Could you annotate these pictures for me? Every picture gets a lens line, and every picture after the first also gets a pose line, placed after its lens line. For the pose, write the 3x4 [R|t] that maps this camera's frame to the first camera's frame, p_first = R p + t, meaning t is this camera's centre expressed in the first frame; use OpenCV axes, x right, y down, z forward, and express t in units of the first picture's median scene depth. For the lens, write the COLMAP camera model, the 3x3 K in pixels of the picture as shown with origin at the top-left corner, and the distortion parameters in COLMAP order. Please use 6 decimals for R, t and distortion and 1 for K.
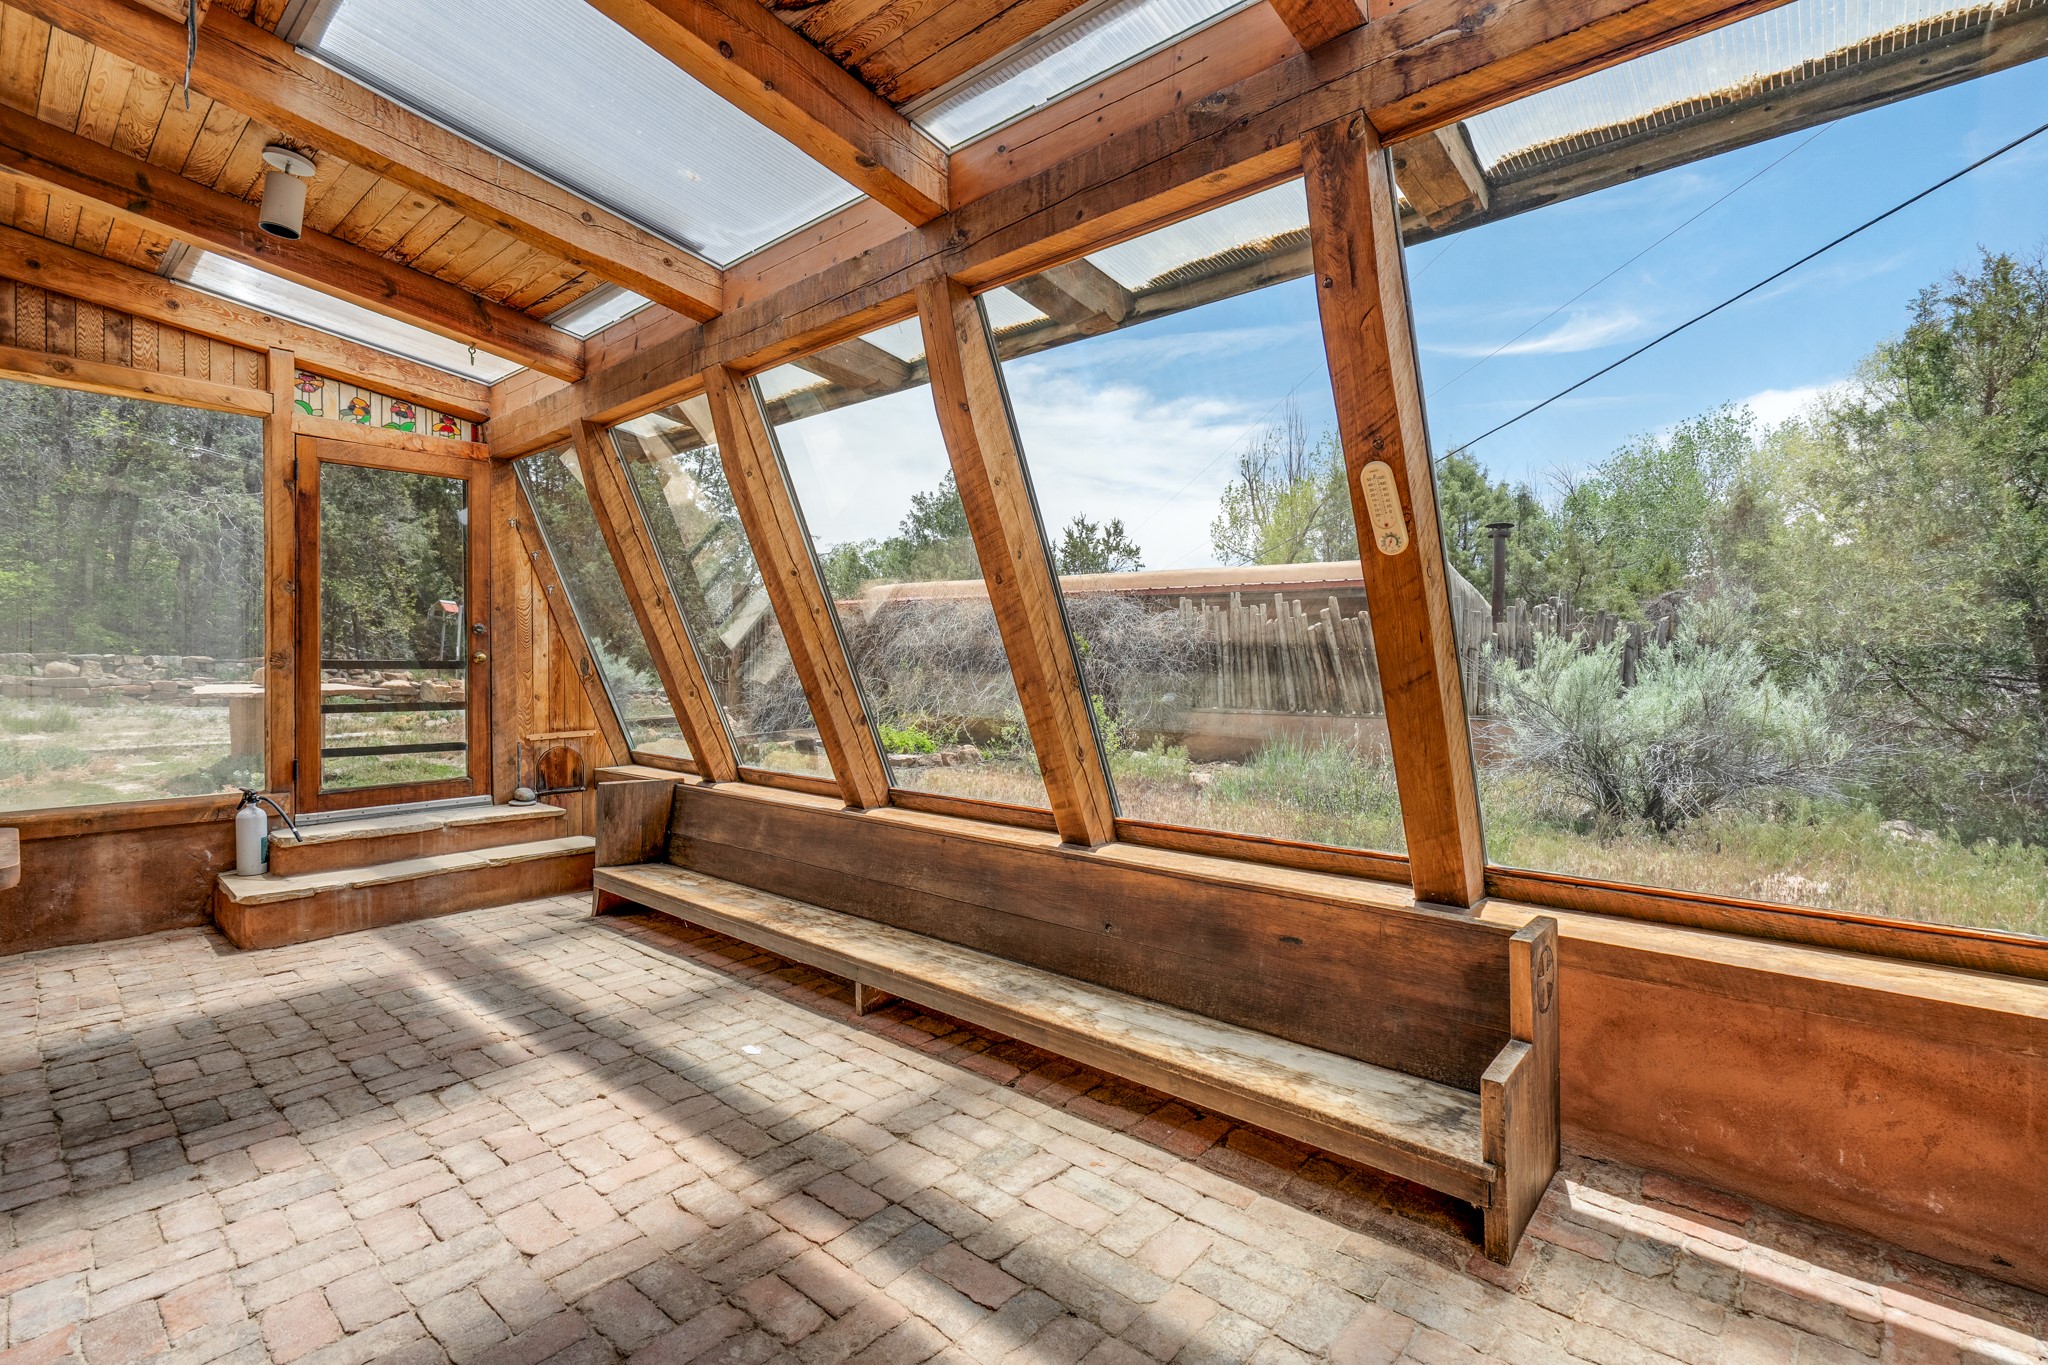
lens RADIAL K [[938.8, 0, 1027.8], [0, 938.8, 673.0], [0, 0, 1]] dist [-0.002789, -0.000212]
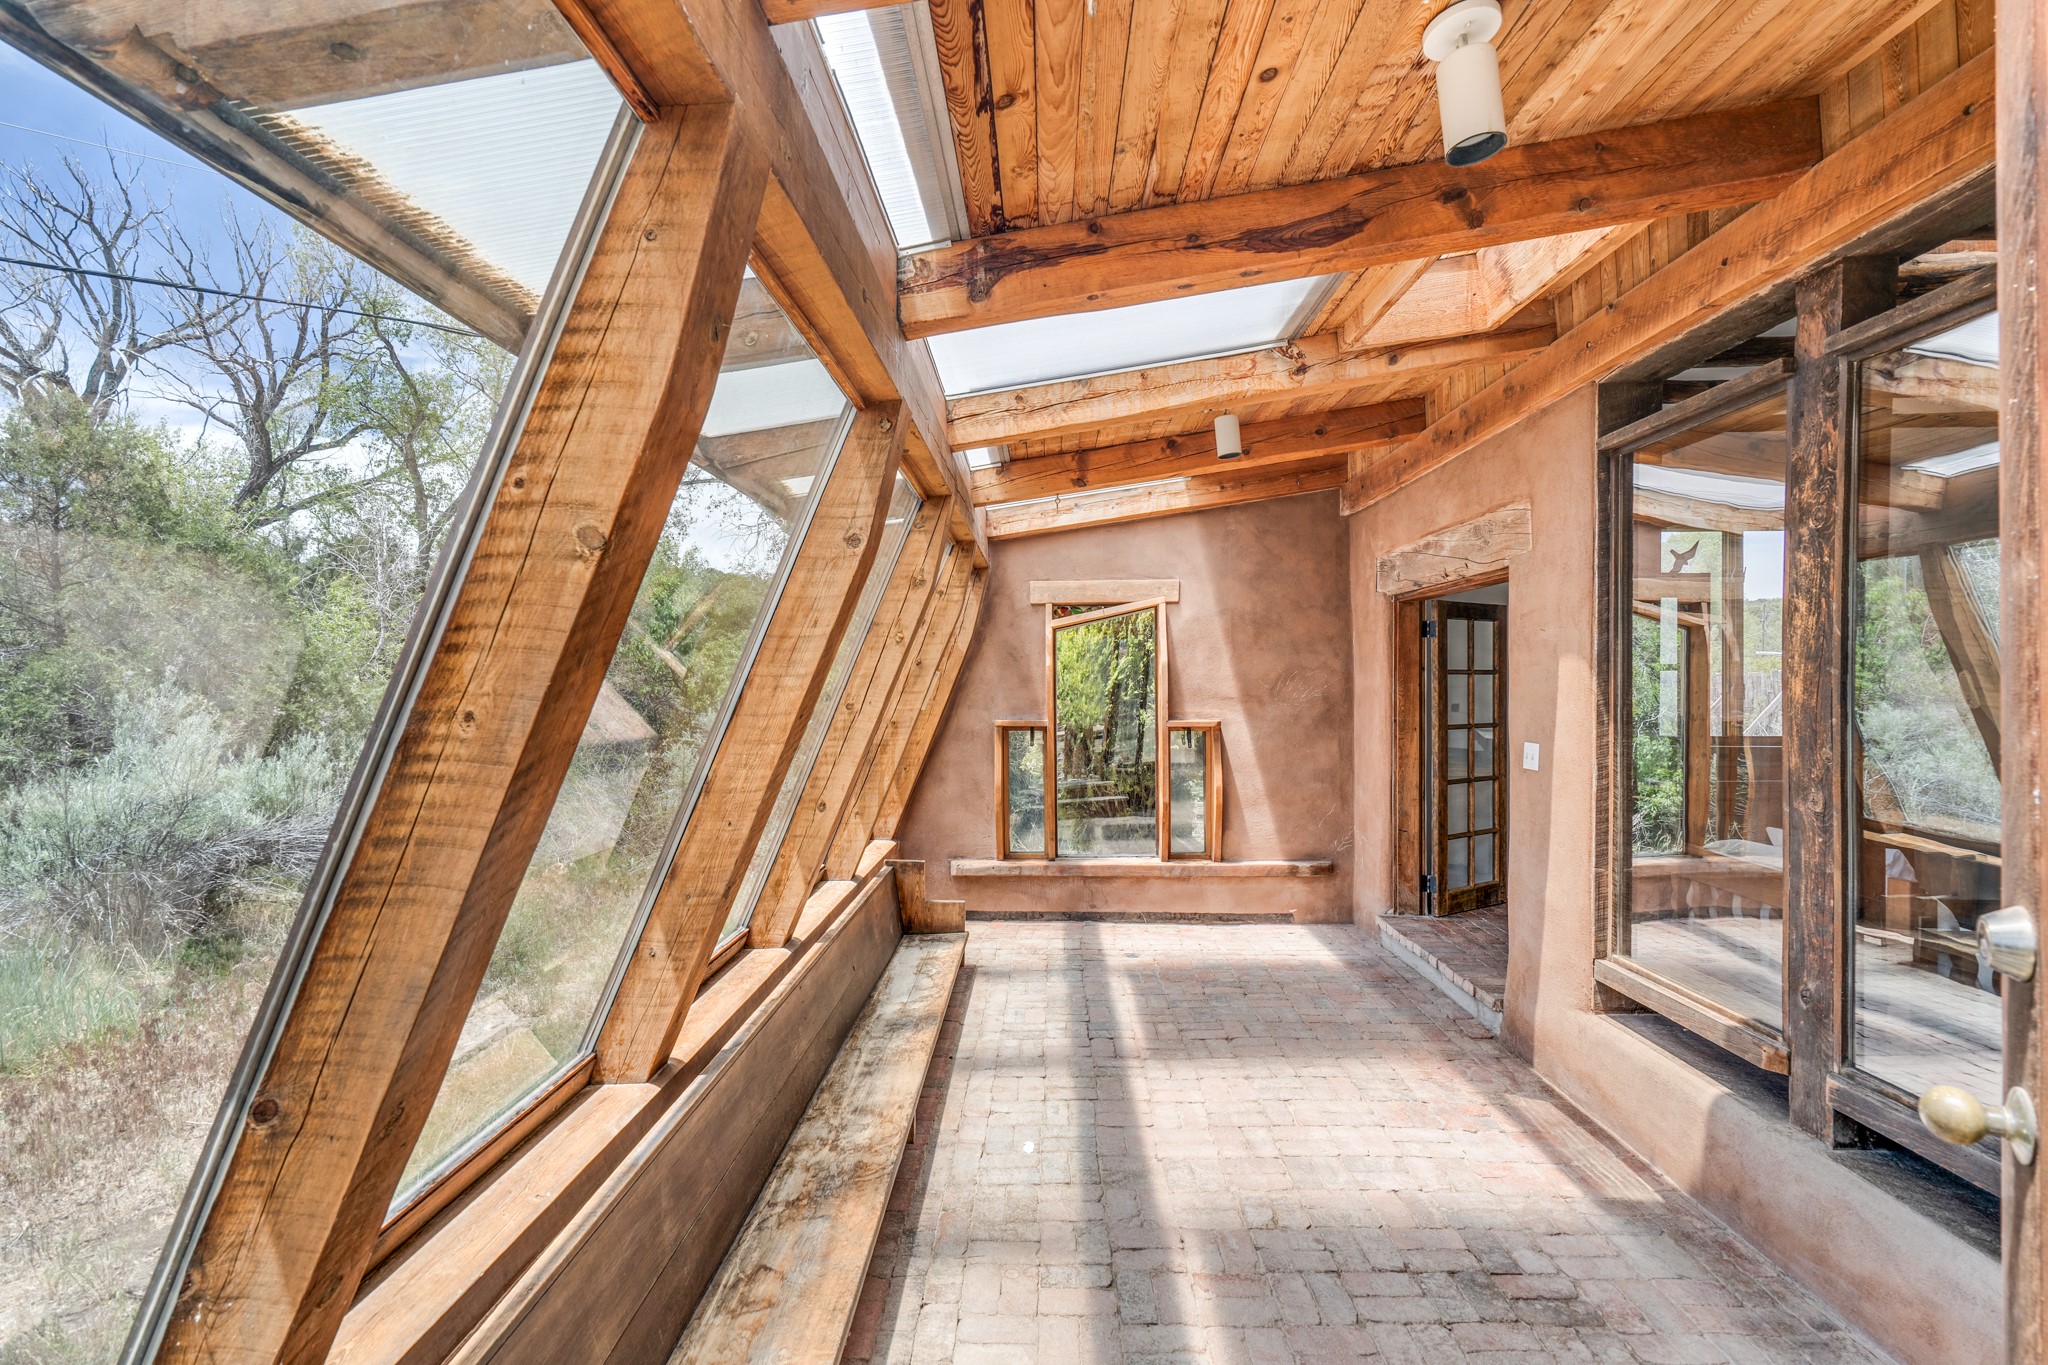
lens RADIAL K [[938.8, 0, 1027.8], [0, 938.8, 673.0], [0, 0, 1]] dist [-0.002789, -0.000212]
pose [[-0.644989, 0.011563, 0.764105, -1.241005], [0.015750, 0.999874, -0.001836, -0.168138], [-0.764030, 0.010850, -0.645090, 1.850245]]
